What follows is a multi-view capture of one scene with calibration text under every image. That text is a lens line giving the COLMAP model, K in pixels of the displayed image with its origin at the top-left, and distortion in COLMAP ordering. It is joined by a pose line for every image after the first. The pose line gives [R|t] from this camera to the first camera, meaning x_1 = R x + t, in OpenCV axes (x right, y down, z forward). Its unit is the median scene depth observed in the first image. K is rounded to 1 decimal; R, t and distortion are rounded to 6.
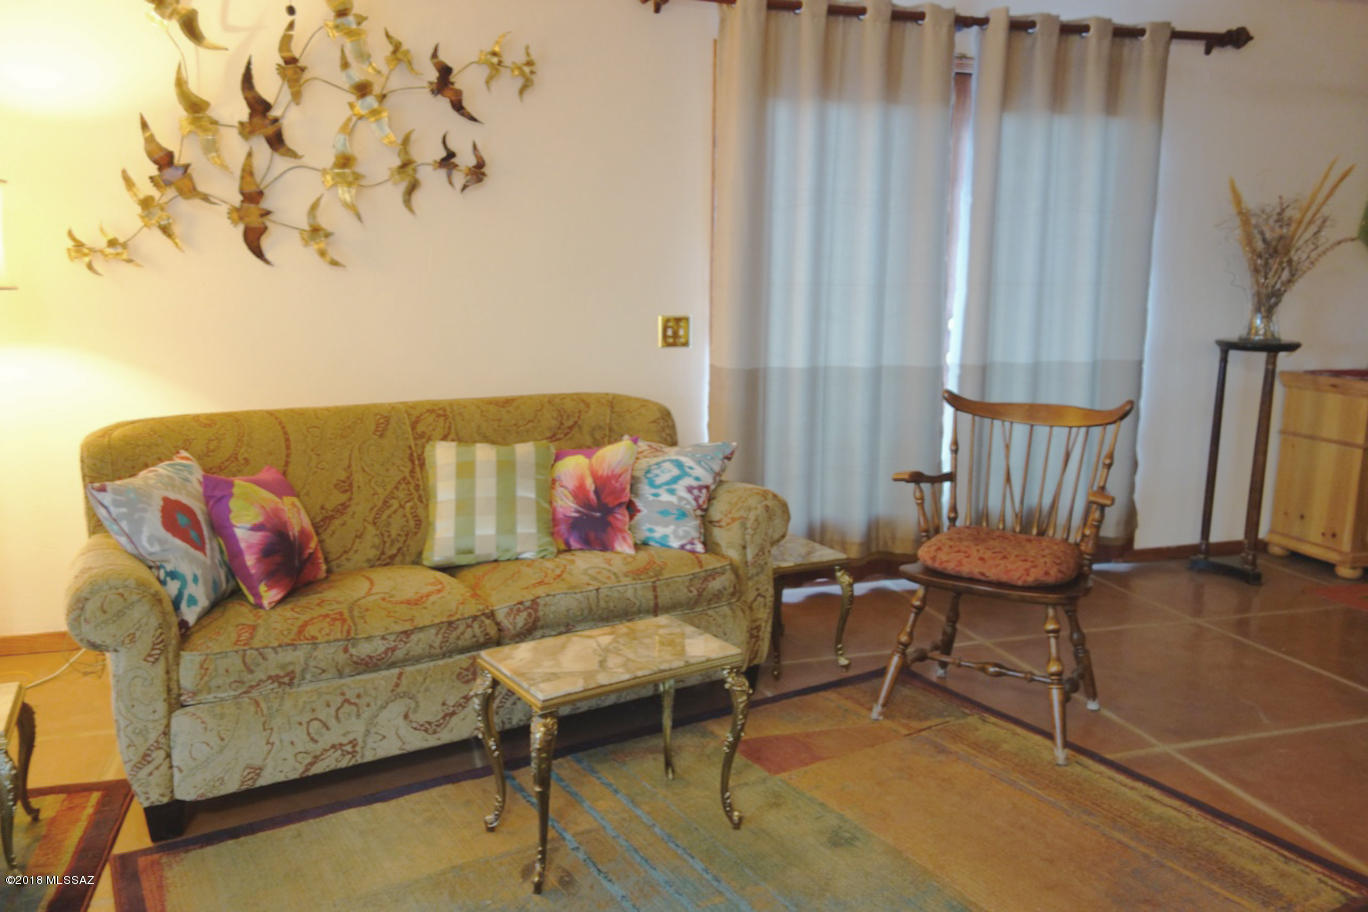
lens RADIAL K [[1071.0, 0, 684.0], [0, 1071.0, 456.0], [0, 0, 1]] dist [0.003348, 0.001686]
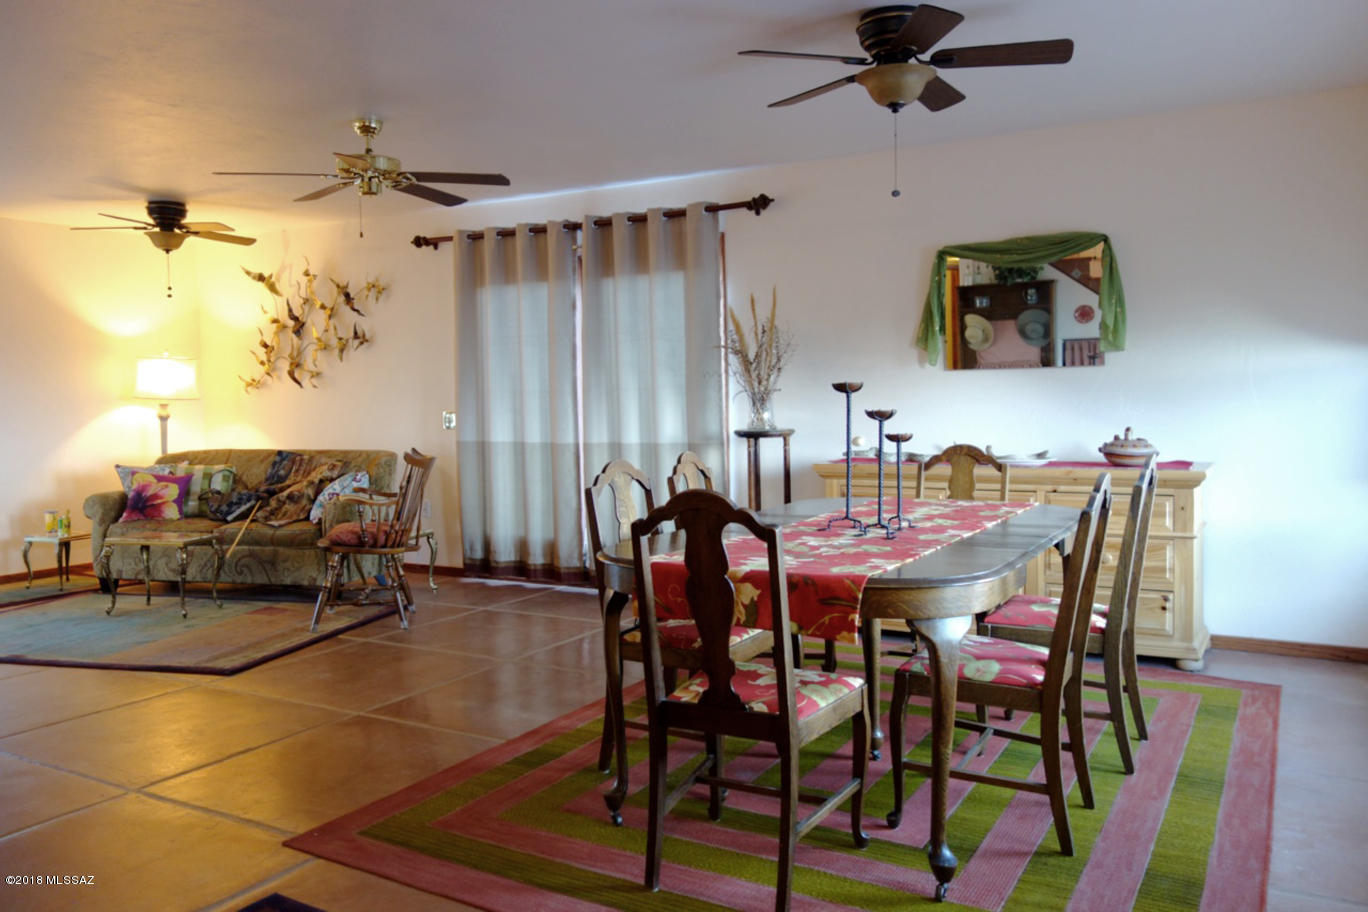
lens RADIAL K [[1071.0, 0, 684.0], [0, 1071.0, 456.0], [0, 0, 1]] dist [0.003348, 0.001686]
pose [[0.680993, 0.015520, -0.732125, 1.663867], [-0.126992, 0.987130, -0.097197, 0.064518], [0.721194, 0.159165, 0.674200, 0.120491]]
